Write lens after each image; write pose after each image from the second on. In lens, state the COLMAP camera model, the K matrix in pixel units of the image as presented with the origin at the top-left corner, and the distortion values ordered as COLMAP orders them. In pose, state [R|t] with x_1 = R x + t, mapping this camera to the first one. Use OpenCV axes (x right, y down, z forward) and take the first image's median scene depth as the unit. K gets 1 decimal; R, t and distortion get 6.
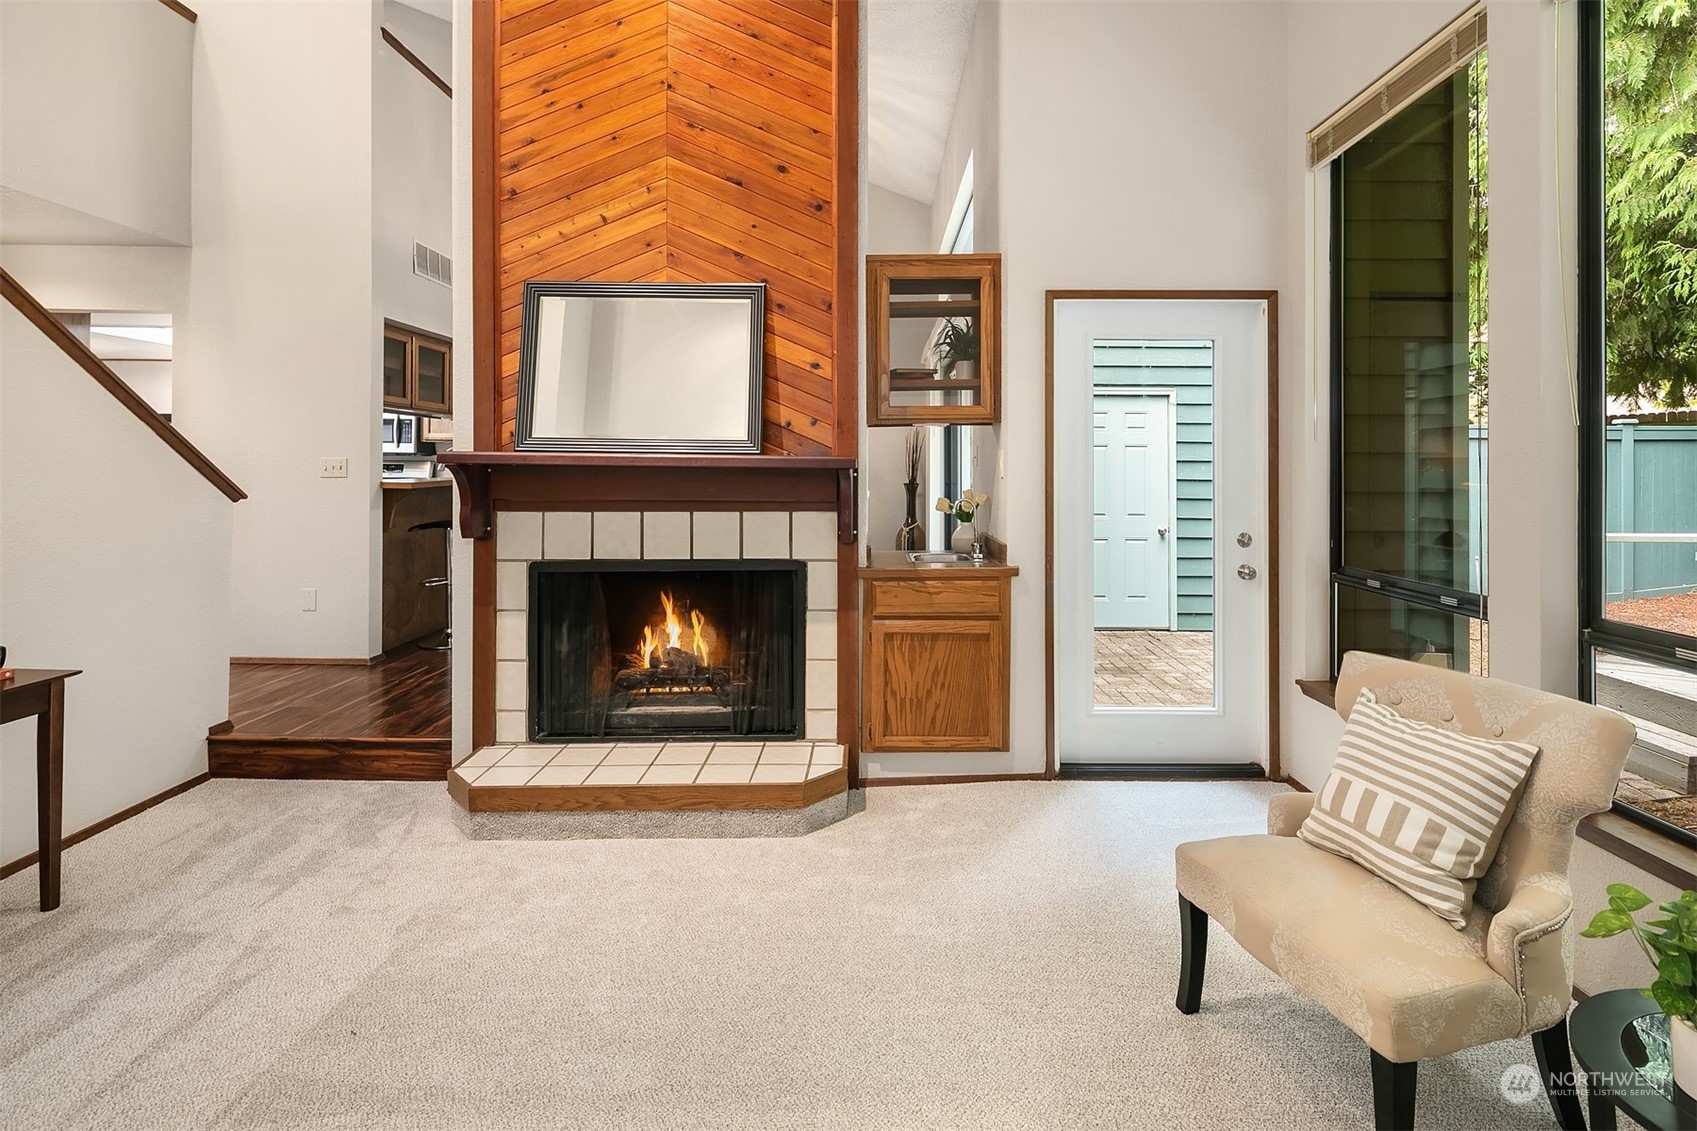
lens RADIAL K [[842.9, 0, 800.0], [0, 842.9, 468.2], [0, 0, 1]] dist [0.004343, -0.003622]
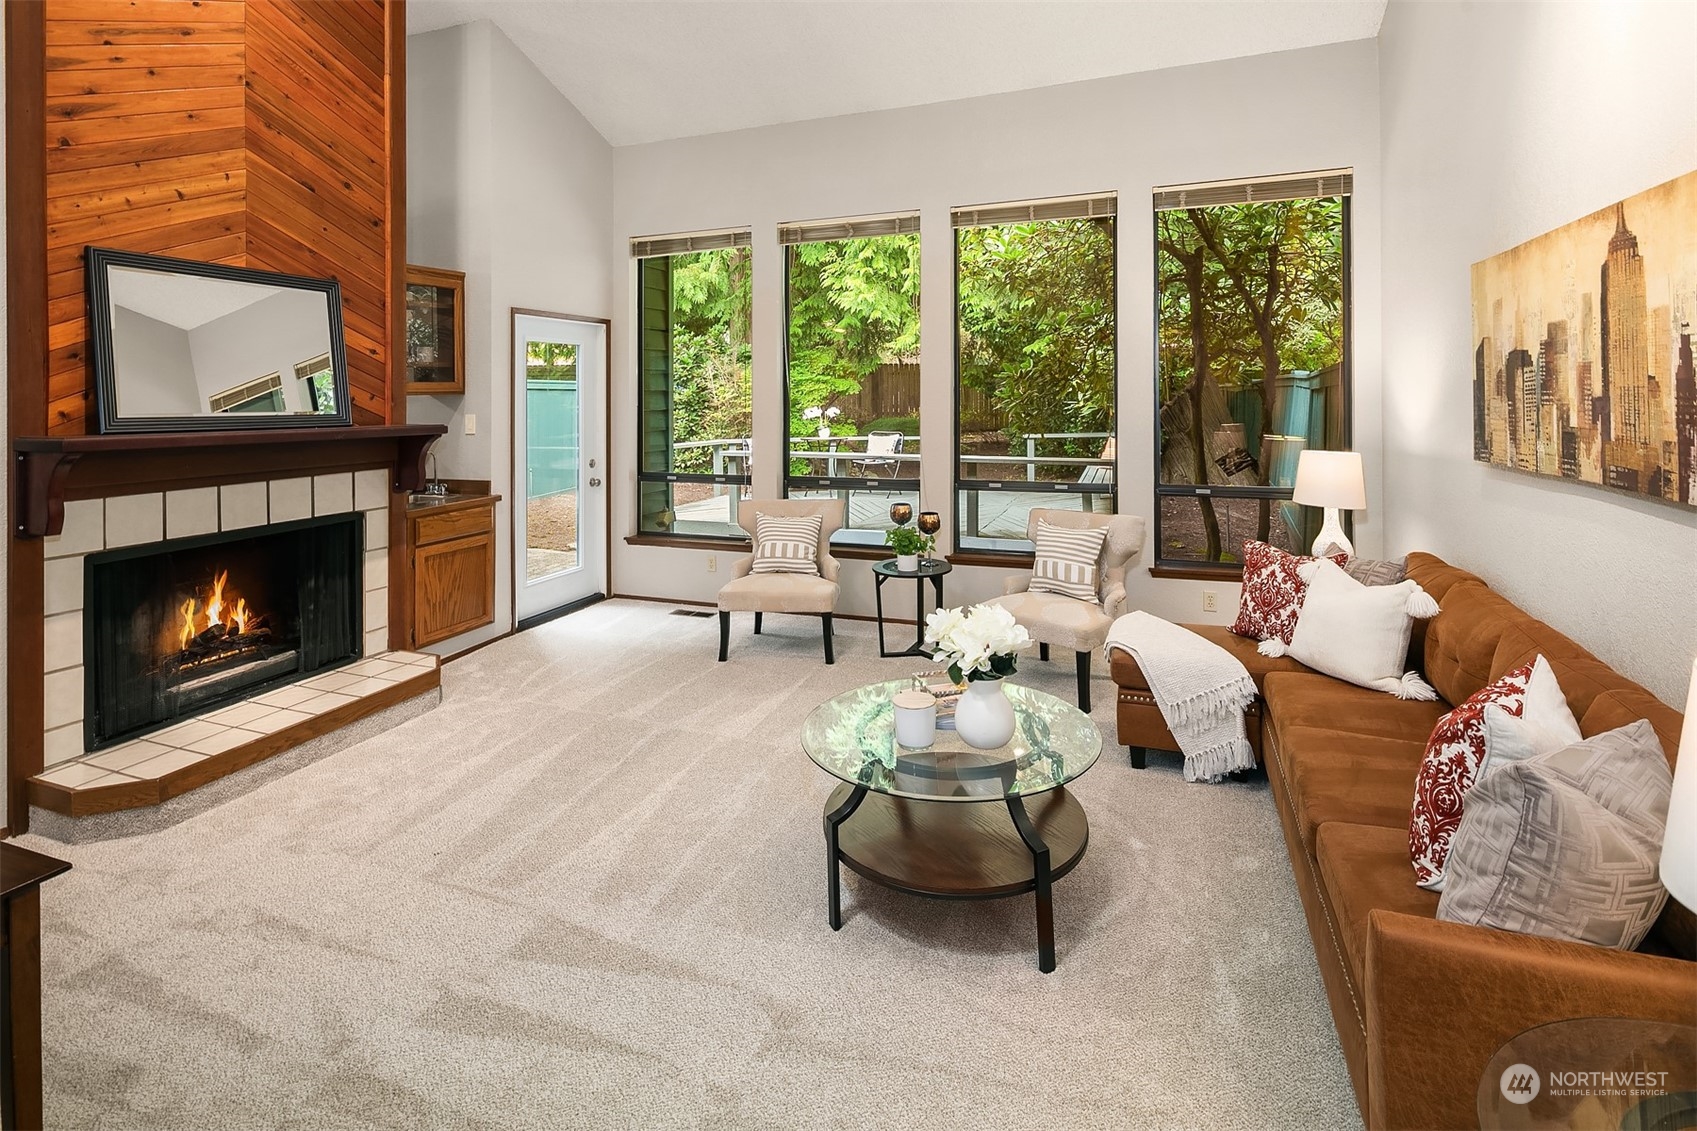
lens RADIAL K [[842.9, 0, 864.4], [0, 842.9, 409.6], [0, 0, 1]] dist [0.004343, -0.003622]
pose [[0.342870, -0.024711, 0.939058, -0.894400], [0.007447, 0.999694, 0.023588, -0.060518], [-0.939353, -0.001095, 0.342949, -0.096608]]
